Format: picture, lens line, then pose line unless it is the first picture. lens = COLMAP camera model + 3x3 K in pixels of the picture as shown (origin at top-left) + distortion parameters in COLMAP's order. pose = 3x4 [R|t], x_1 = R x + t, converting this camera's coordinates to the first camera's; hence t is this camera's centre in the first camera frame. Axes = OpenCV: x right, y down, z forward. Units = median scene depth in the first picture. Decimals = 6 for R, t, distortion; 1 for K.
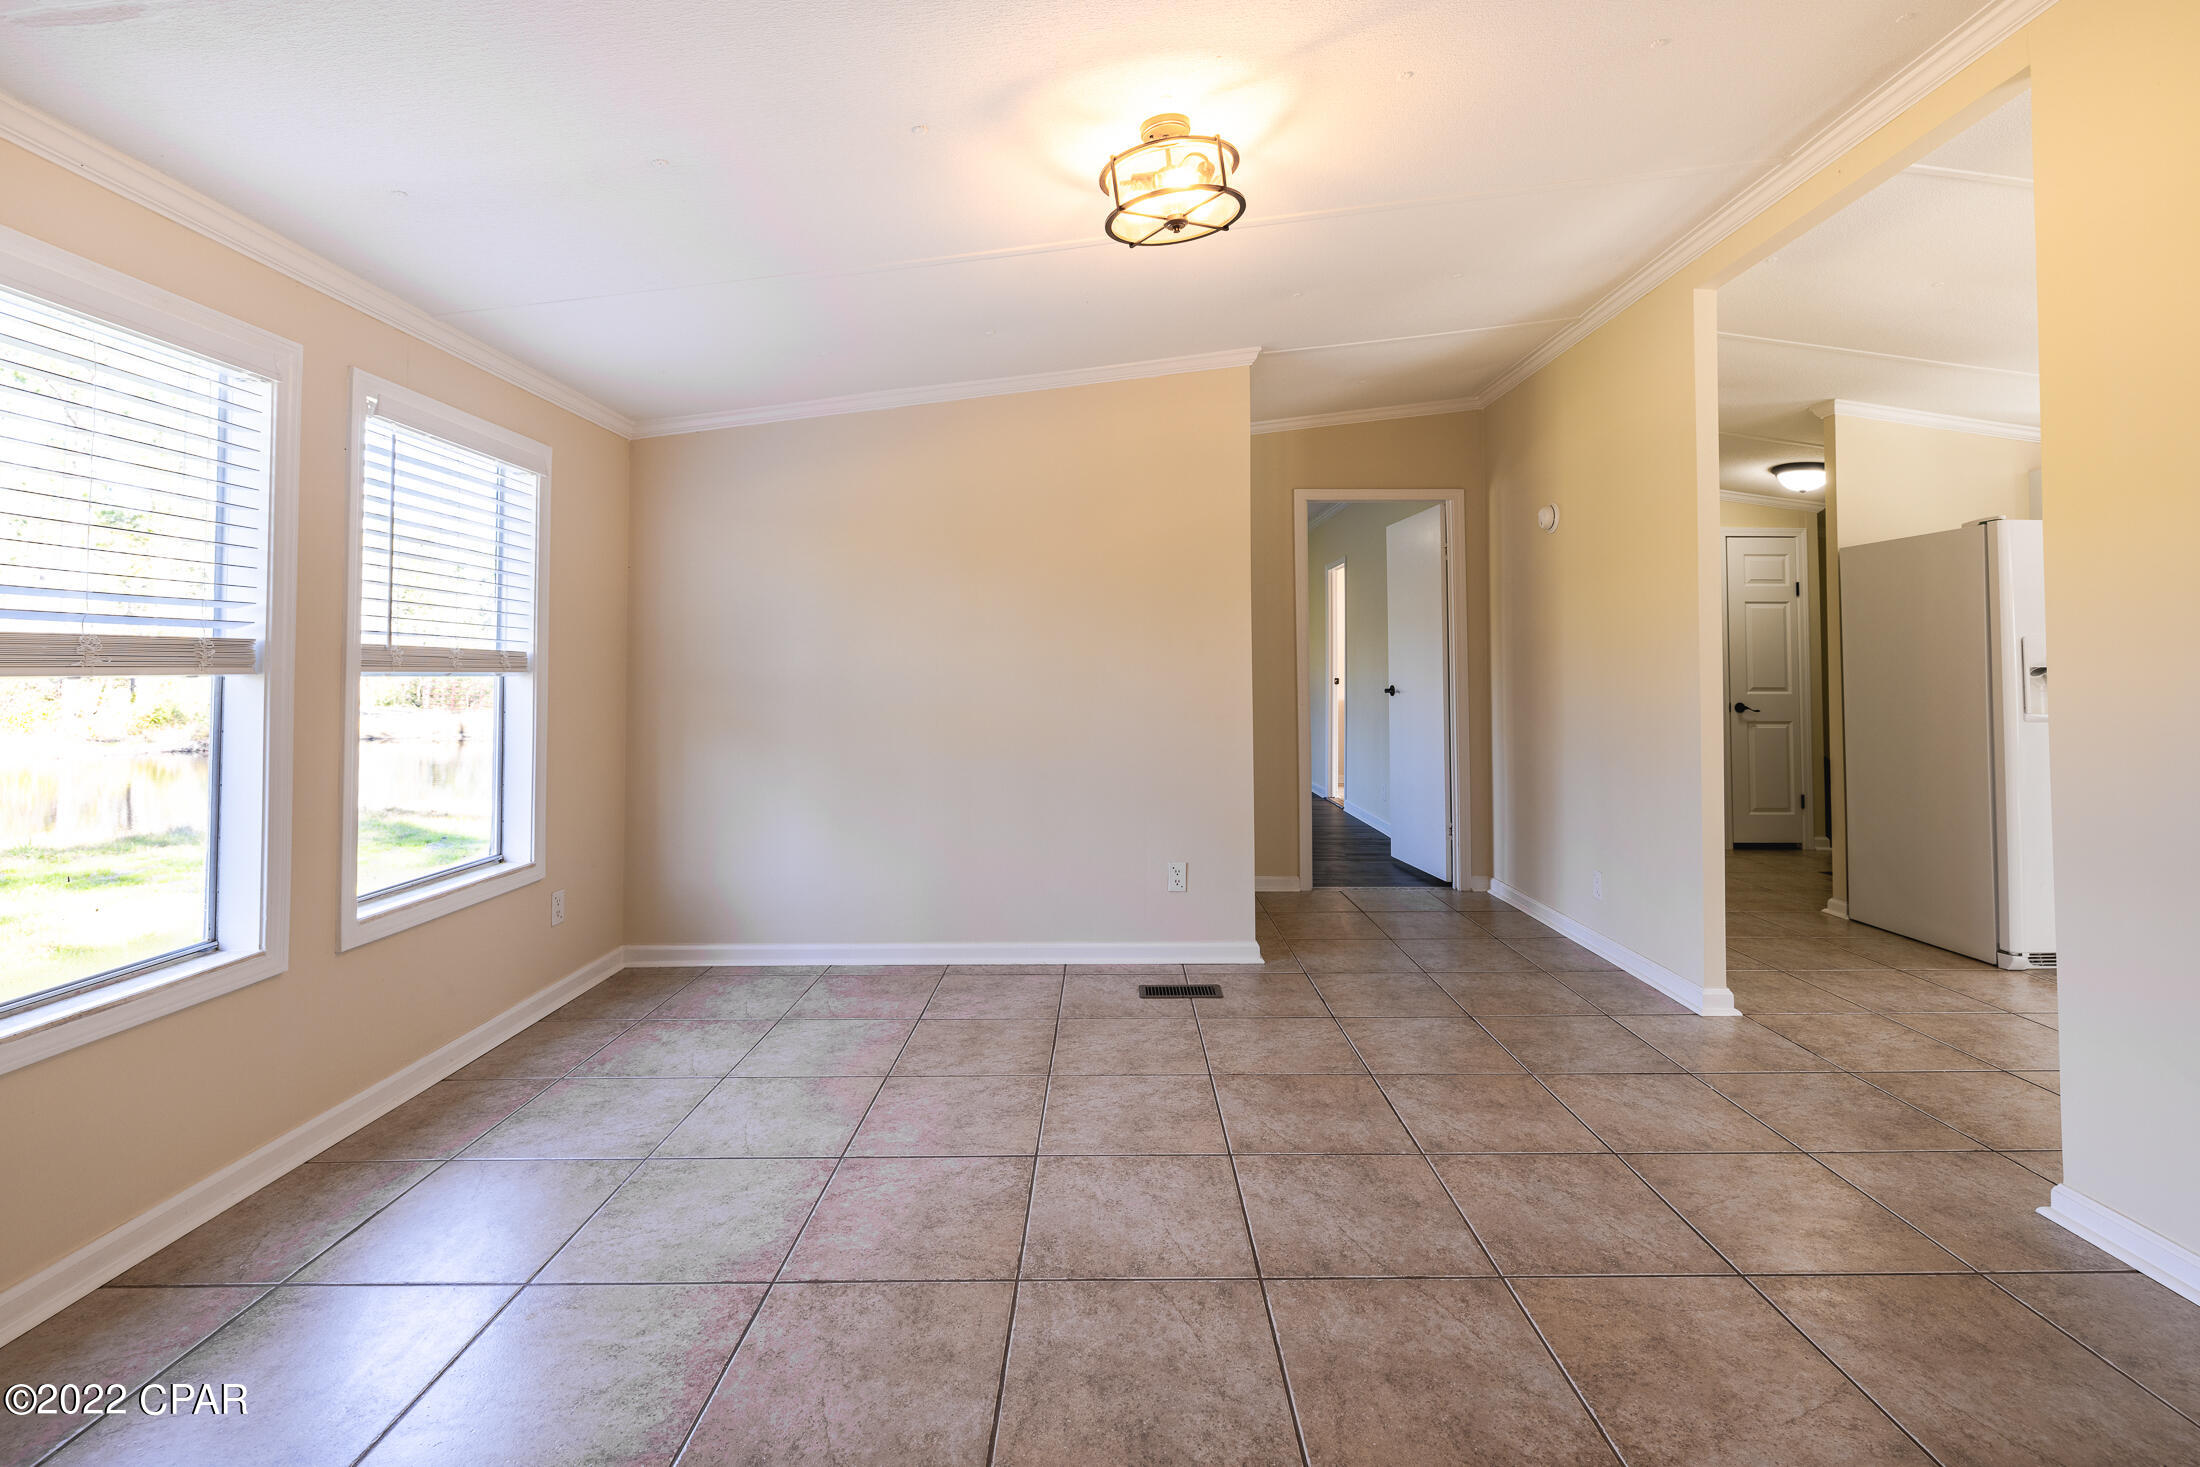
lens RADIAL K [[939.8, 0, 1117.0], [0, 939.8, 644.5], [0, 0, 1]] dist [0.002873, -0.001466]
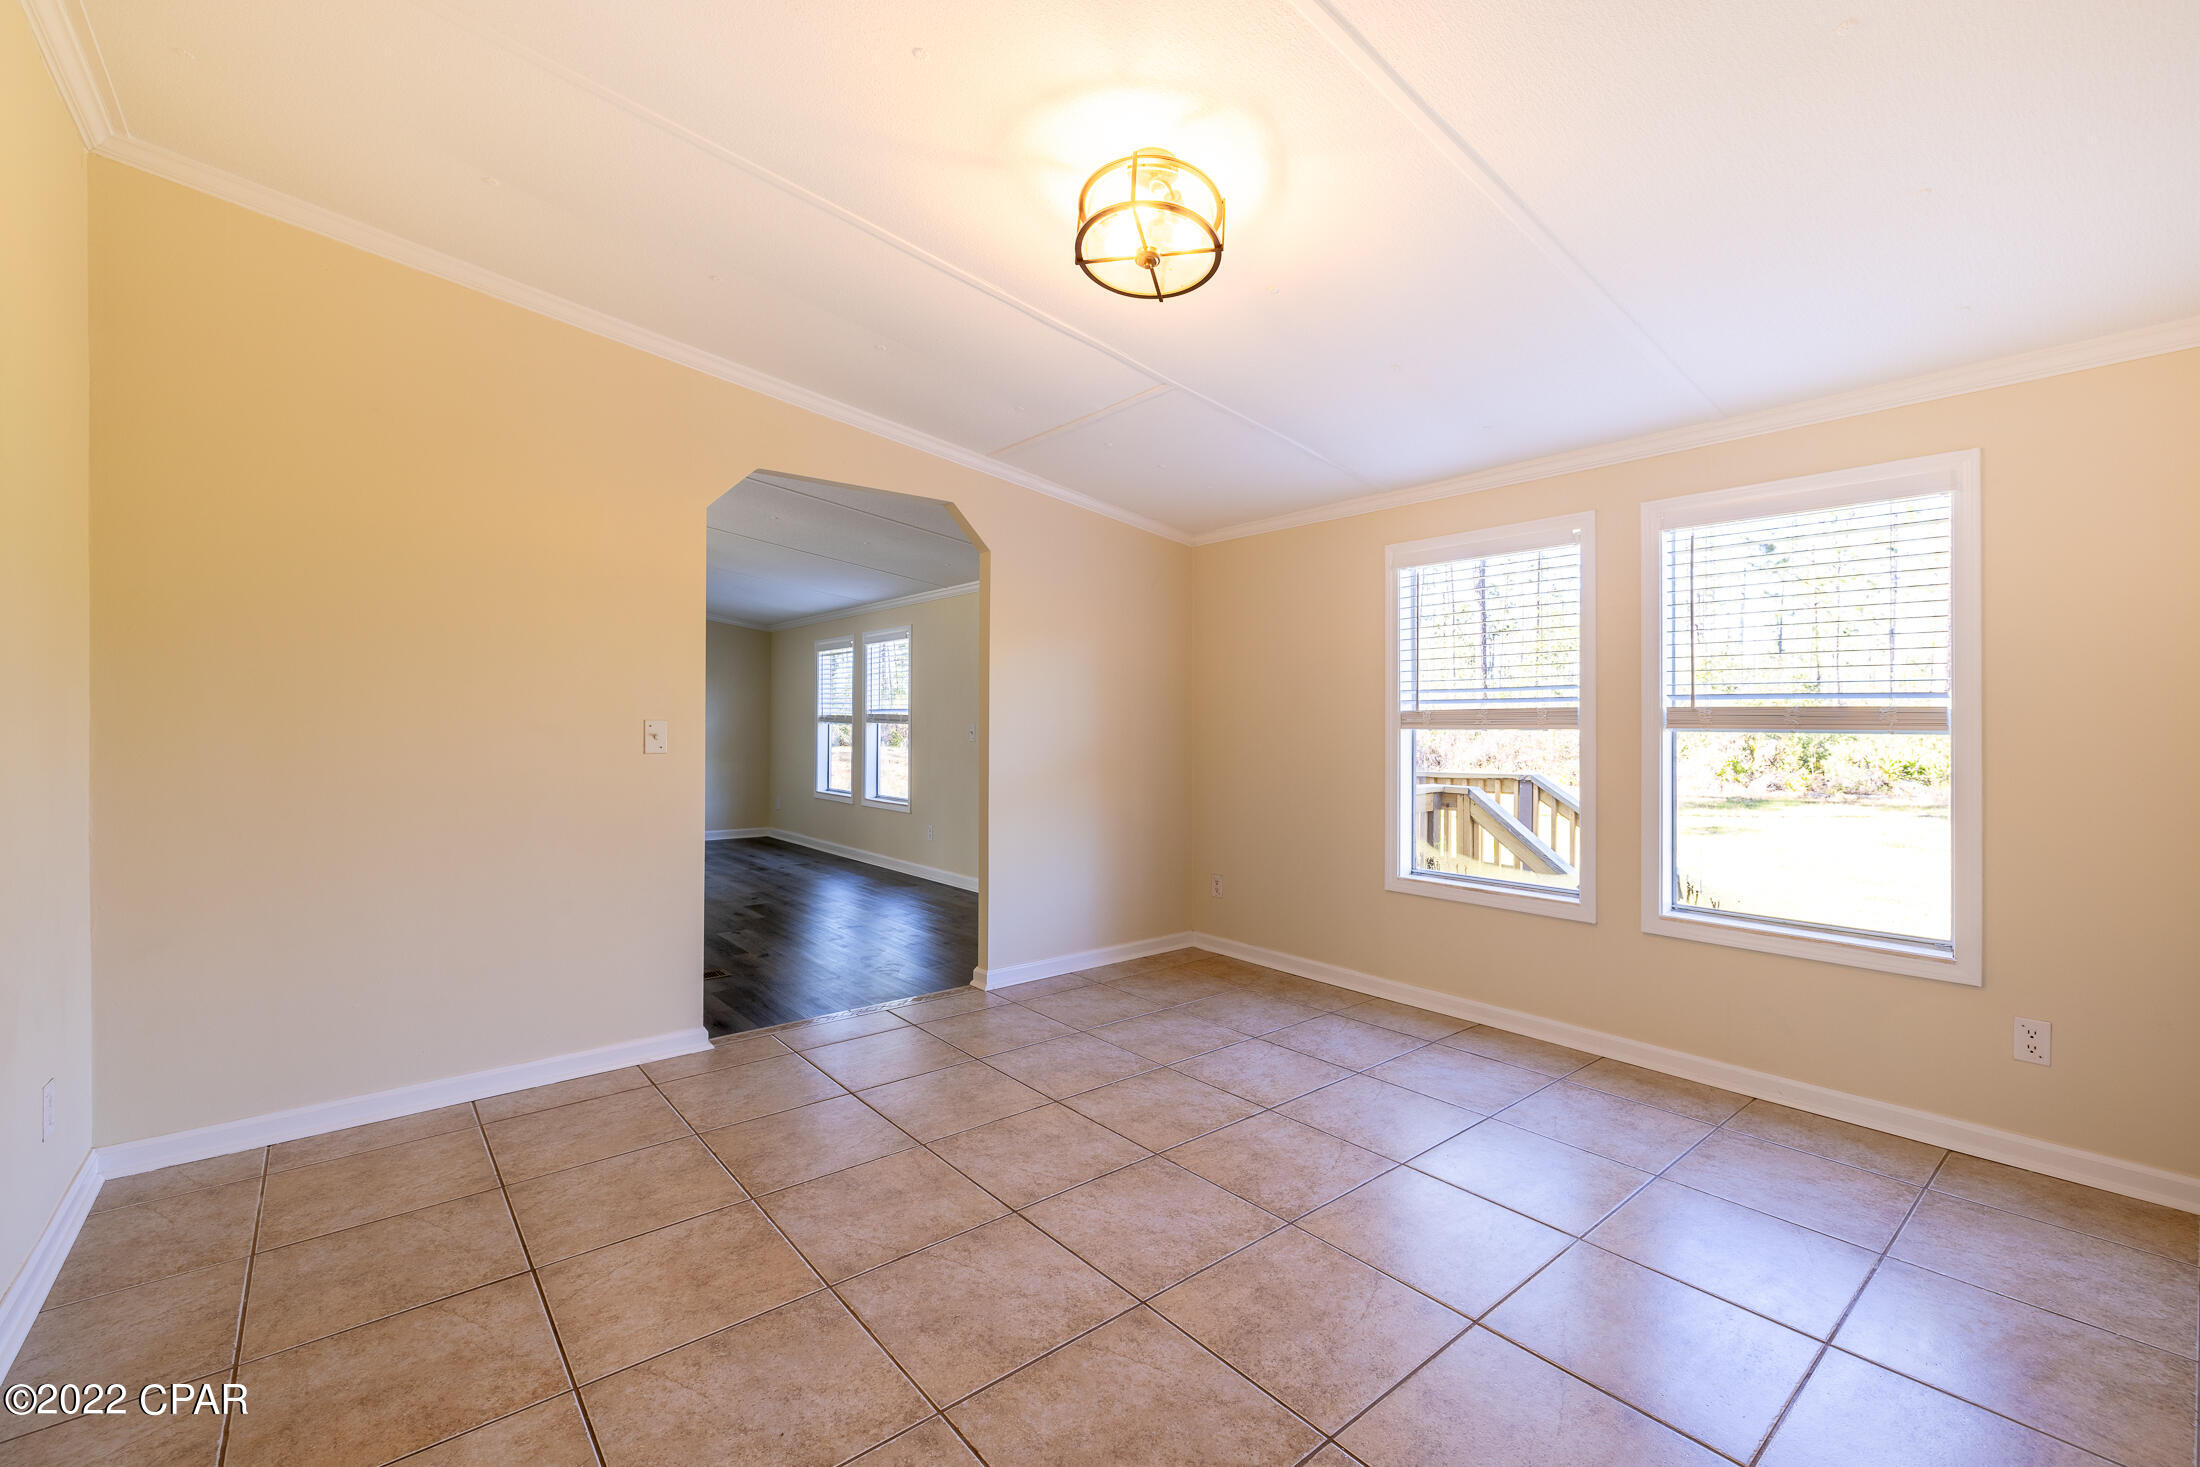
lens RADIAL K [[939.8, 0, 1109.7], [0, 939.8, 727.1], [0, 0, 1]] dist [0.002873, -0.001466]
pose [[-0.772113, -0.001245, -0.635484, 0.740449], [0.013944, 0.999724, -0.018901, 0.049171], [0.635332, -0.023455, -0.771883, 1.793898]]
